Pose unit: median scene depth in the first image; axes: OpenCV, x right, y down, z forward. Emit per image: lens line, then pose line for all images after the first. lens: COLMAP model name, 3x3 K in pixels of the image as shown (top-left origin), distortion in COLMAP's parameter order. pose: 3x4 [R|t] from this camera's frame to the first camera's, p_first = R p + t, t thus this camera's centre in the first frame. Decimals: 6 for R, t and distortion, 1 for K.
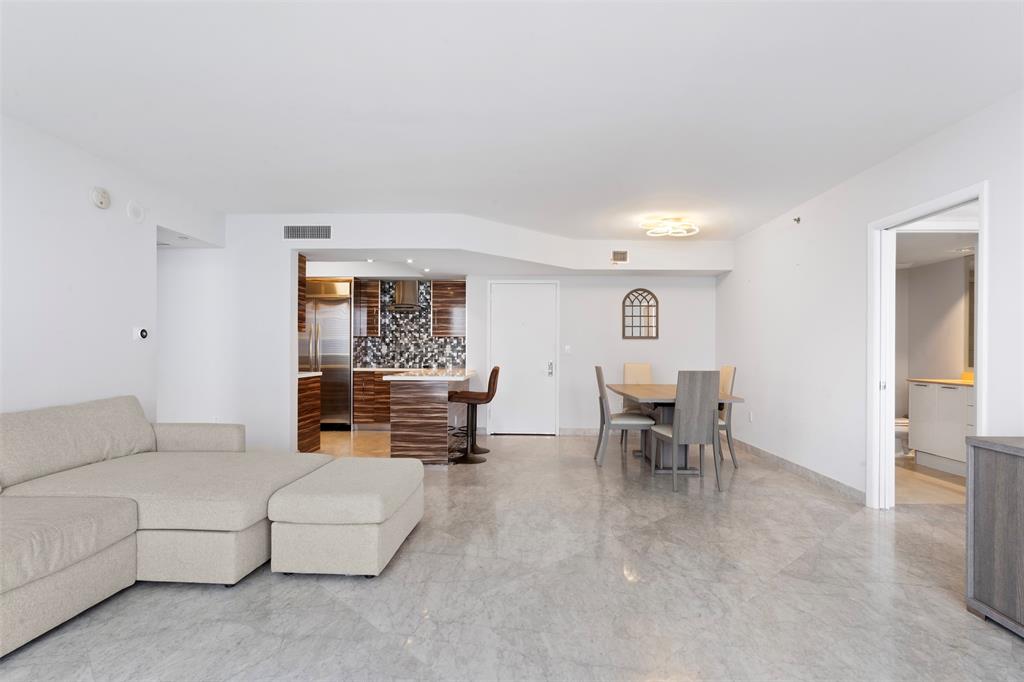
lens RADIAL K [[529.9, 0, 513.6], [0, 529.9, 349.2], [0, 0, 1]] dist [-0.001351, -0.000244]
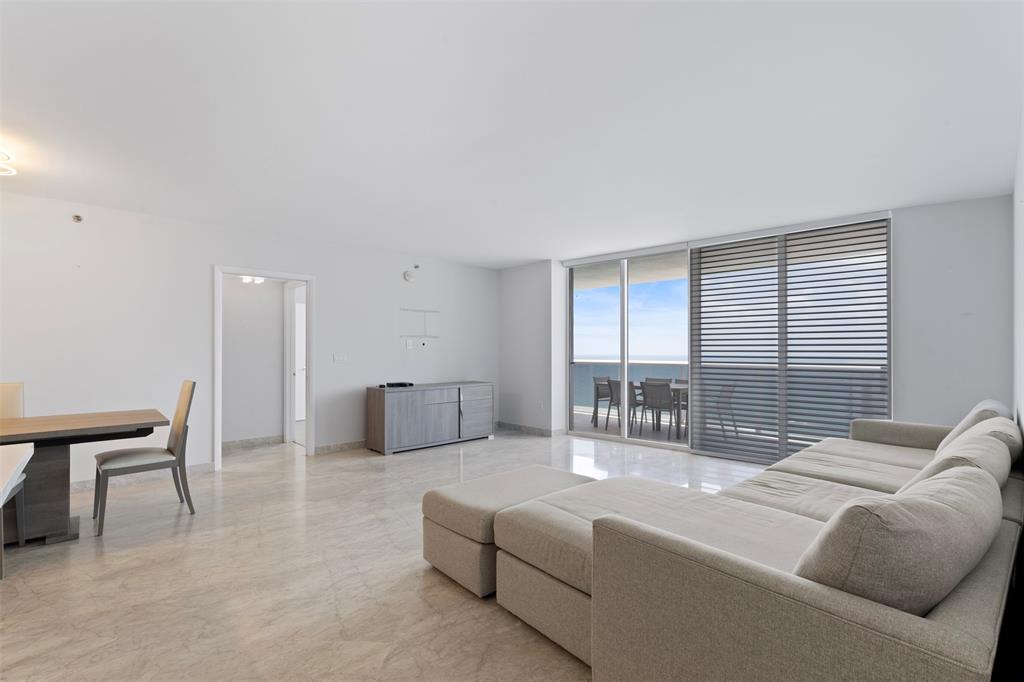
lens RADIAL K [[460.2, 0, 516.6], [0, 460.2, 344.8], [0, 0, 1]] dist [0.000904, 0.000195]
pose [[-0.703173, 0.002238, 0.711015, -0.381440], [-0.005291, 0.999951, -0.008380, -0.012610], [-0.710999, -0.009654, -0.703127, 0.669663]]
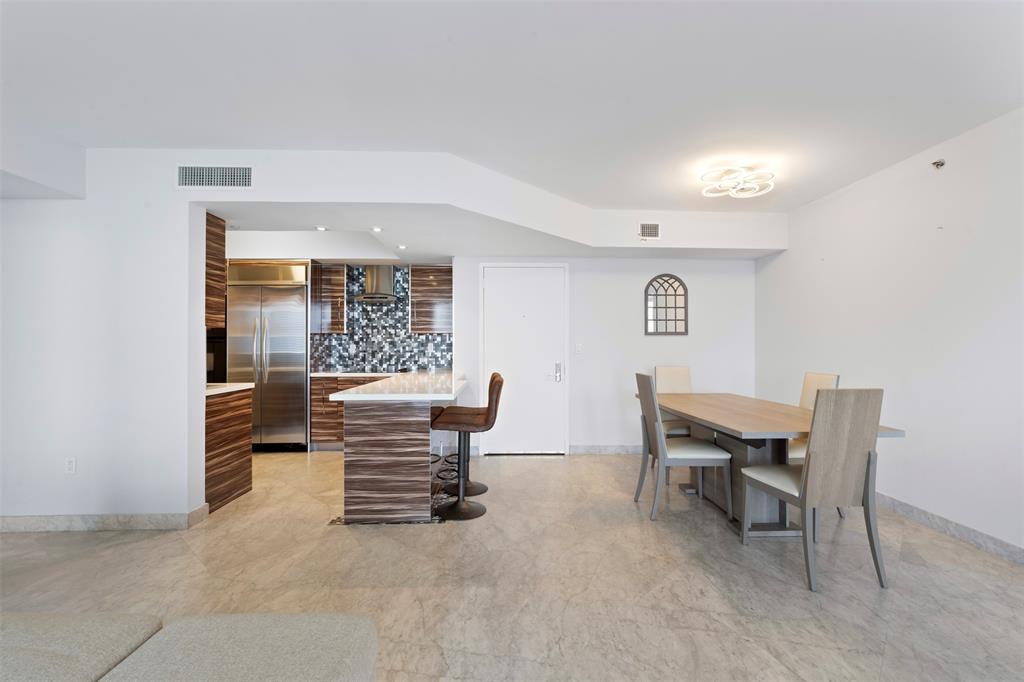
lens RADIAL K [[460.2, 0, 516.6], [0, 460.2, 344.8], [0, 0, 1]] dist [0.000904, 0.000195]
pose [[0.998113, -0.005174, 0.061189, -0.035039], [0.005037, 0.999984, 0.002390, -0.007077], [-0.061200, -0.002077, 0.998123, 0.288275]]
